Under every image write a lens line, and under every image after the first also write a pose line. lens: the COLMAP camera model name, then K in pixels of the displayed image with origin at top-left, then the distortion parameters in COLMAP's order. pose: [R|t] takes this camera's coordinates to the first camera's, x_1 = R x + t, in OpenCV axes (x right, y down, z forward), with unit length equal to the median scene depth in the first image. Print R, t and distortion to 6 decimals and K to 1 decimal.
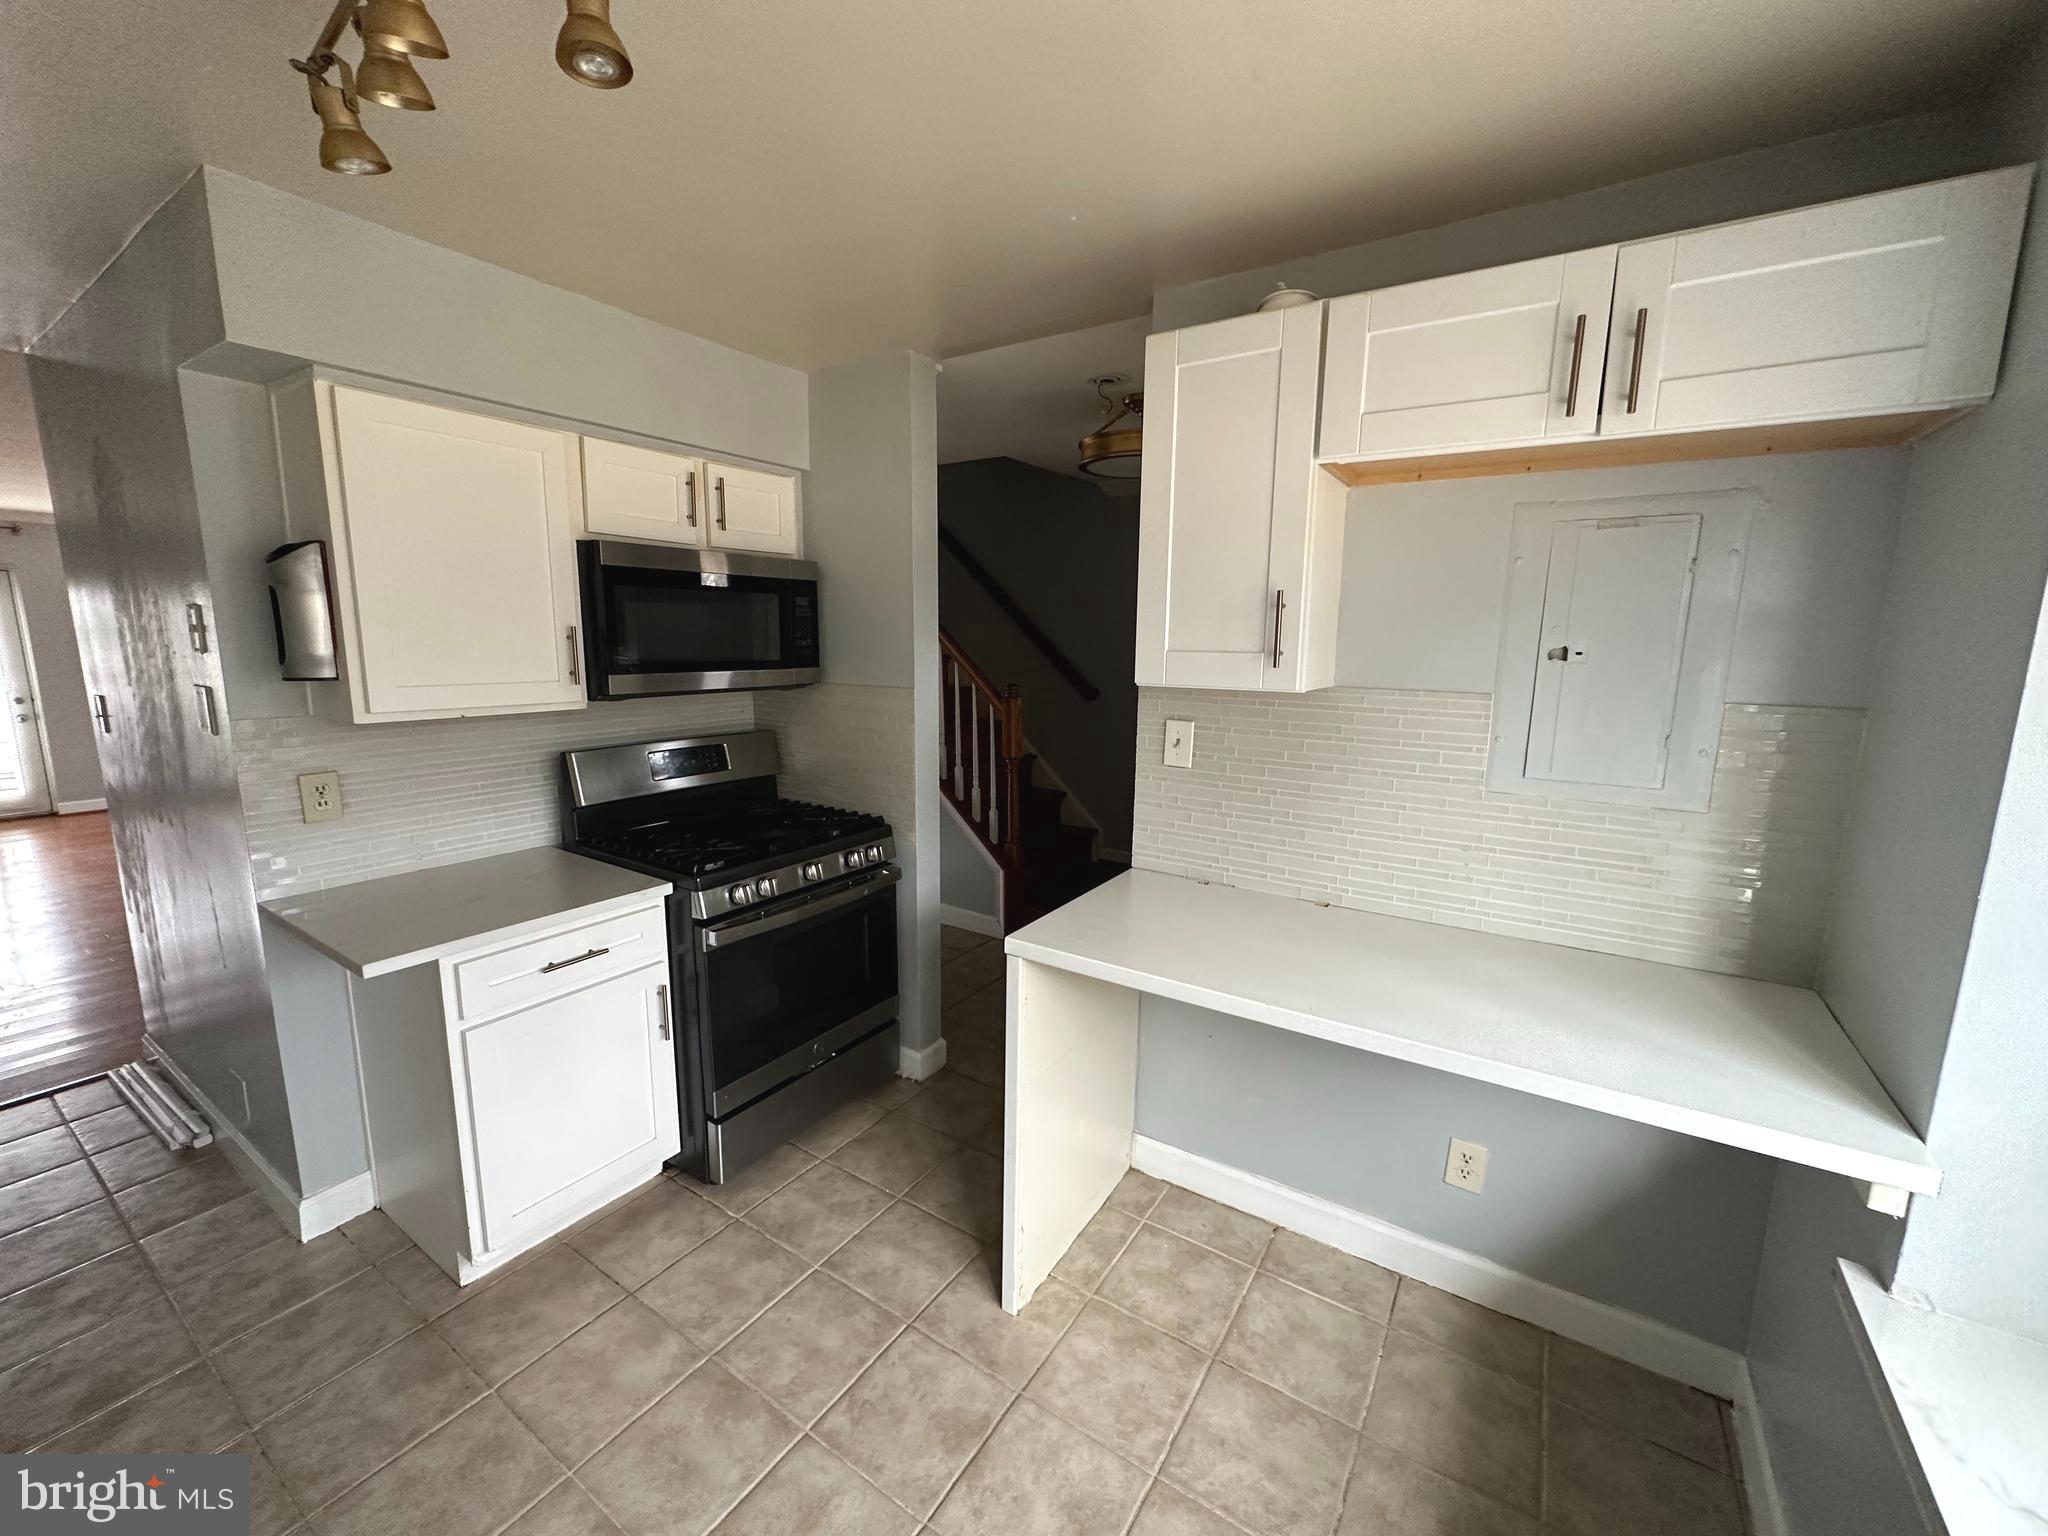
lens RADIAL K [[816.1, 0, 1027.7], [0, 816.1, 763.5], [0, 0, 1]] dist [-0.000821, -0.000085]
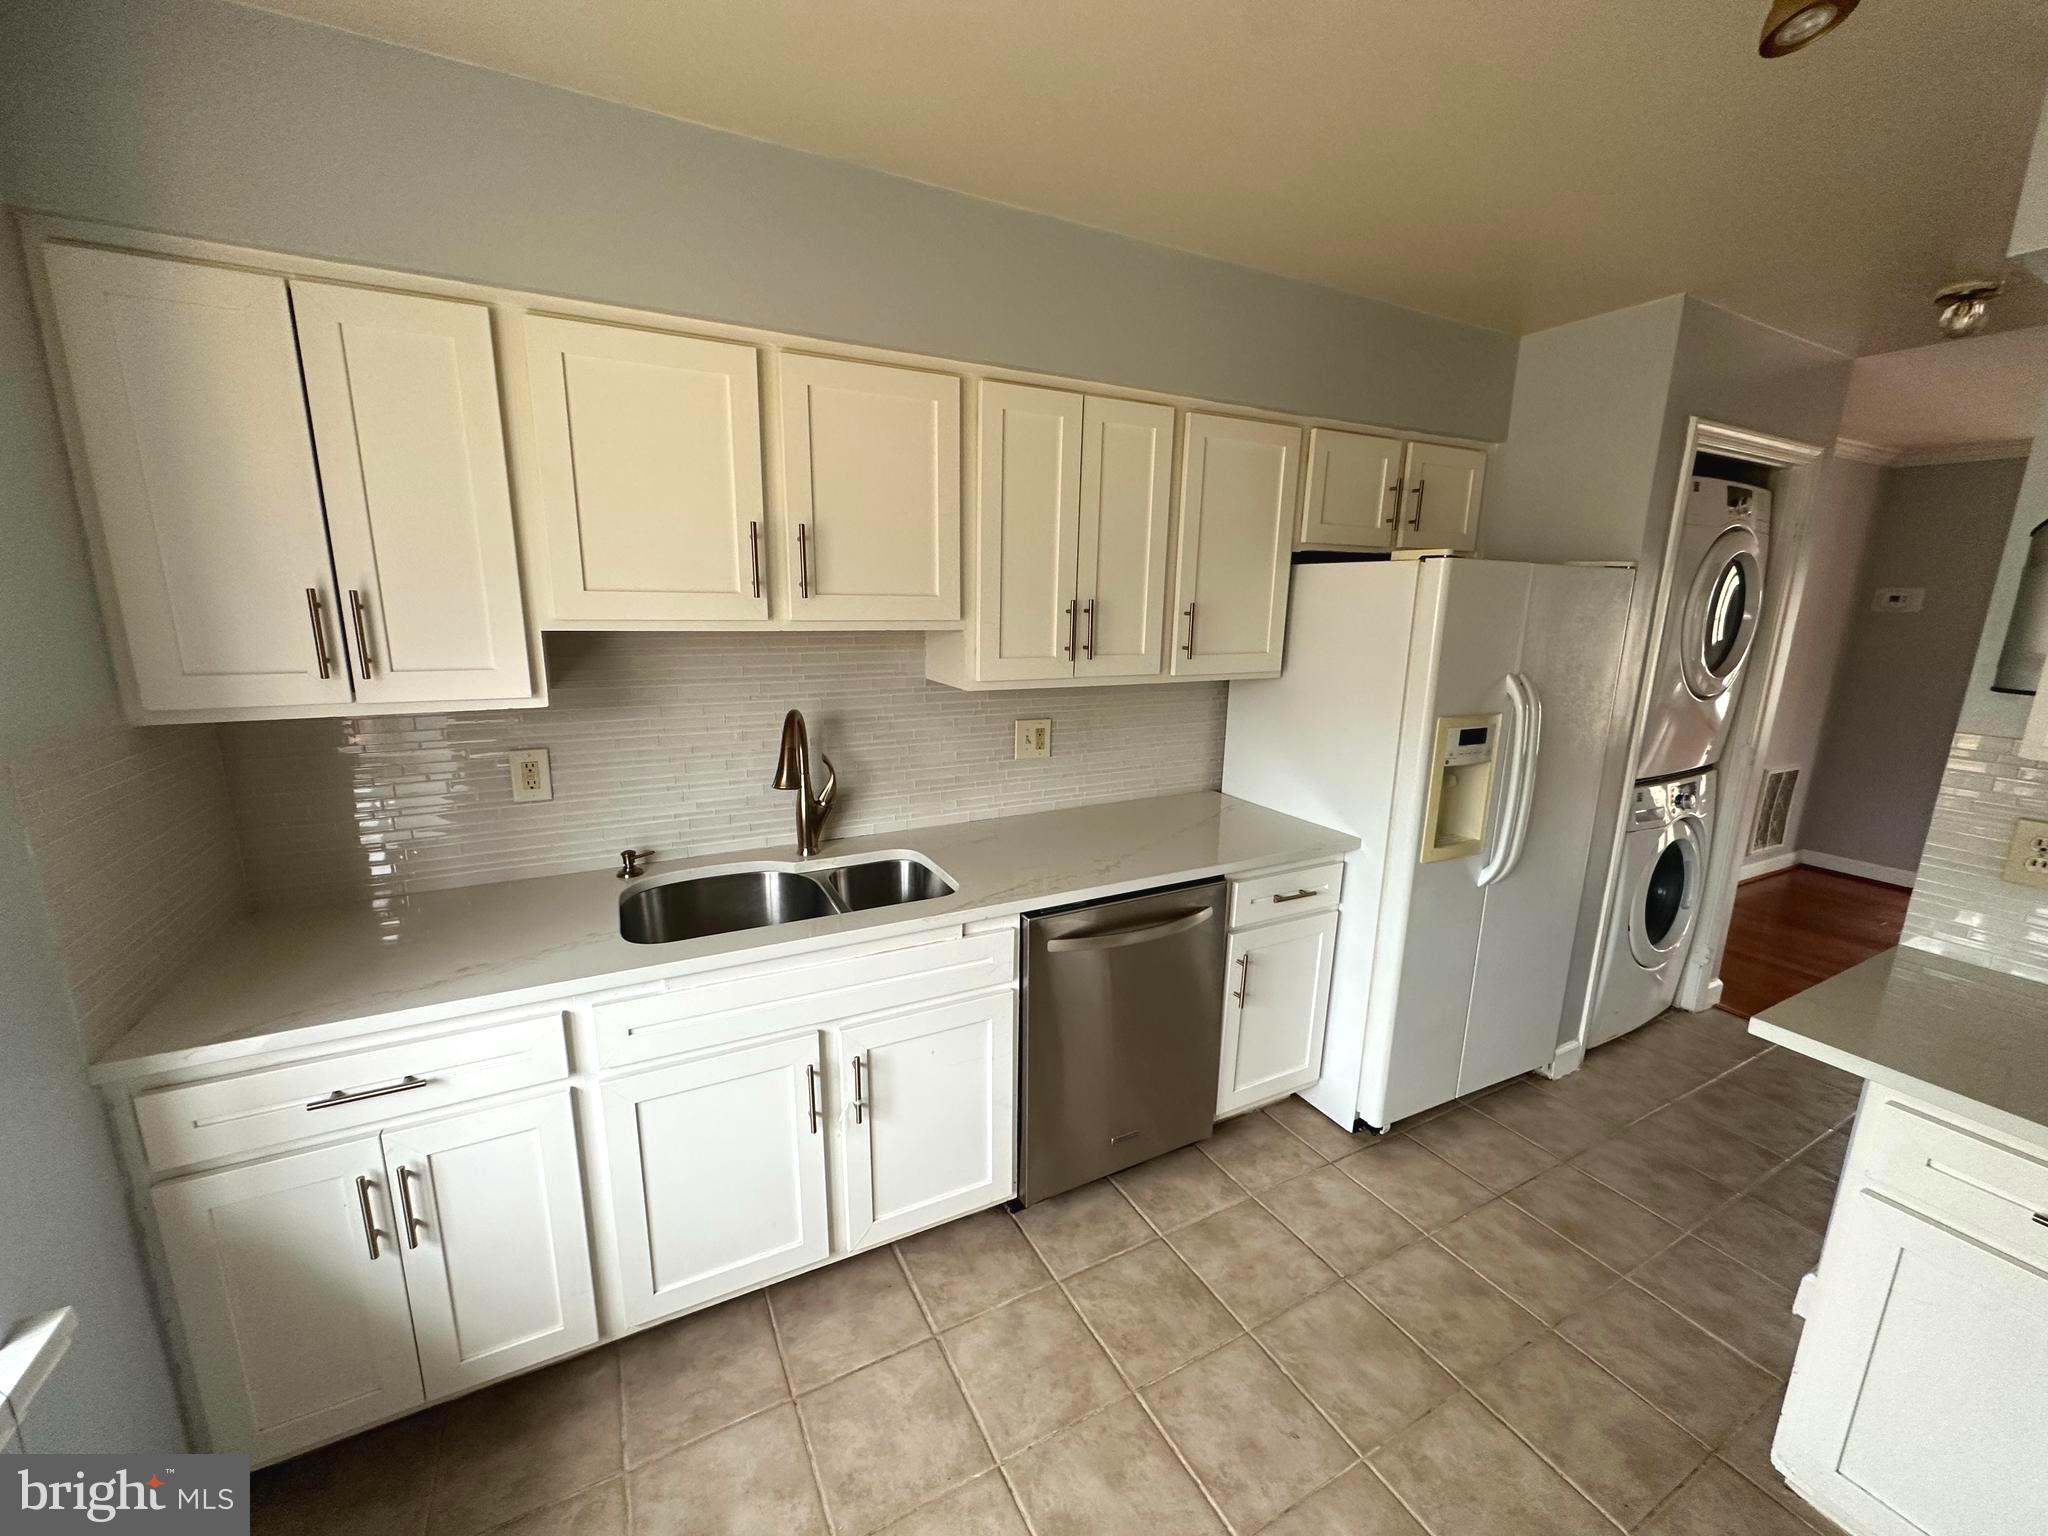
lens RADIAL K [[816.1, 0, 1025.6], [0, 816.1, 771.4], [0, 0, 1]] dist [-0.000821, -0.000085]
pose [[-0.477770, 0.172389, -0.861405, 0.228558], [-0.163737, 0.945900, 0.280113, -0.106000], [0.863091, 0.274874, -0.423696, 0.627625]]
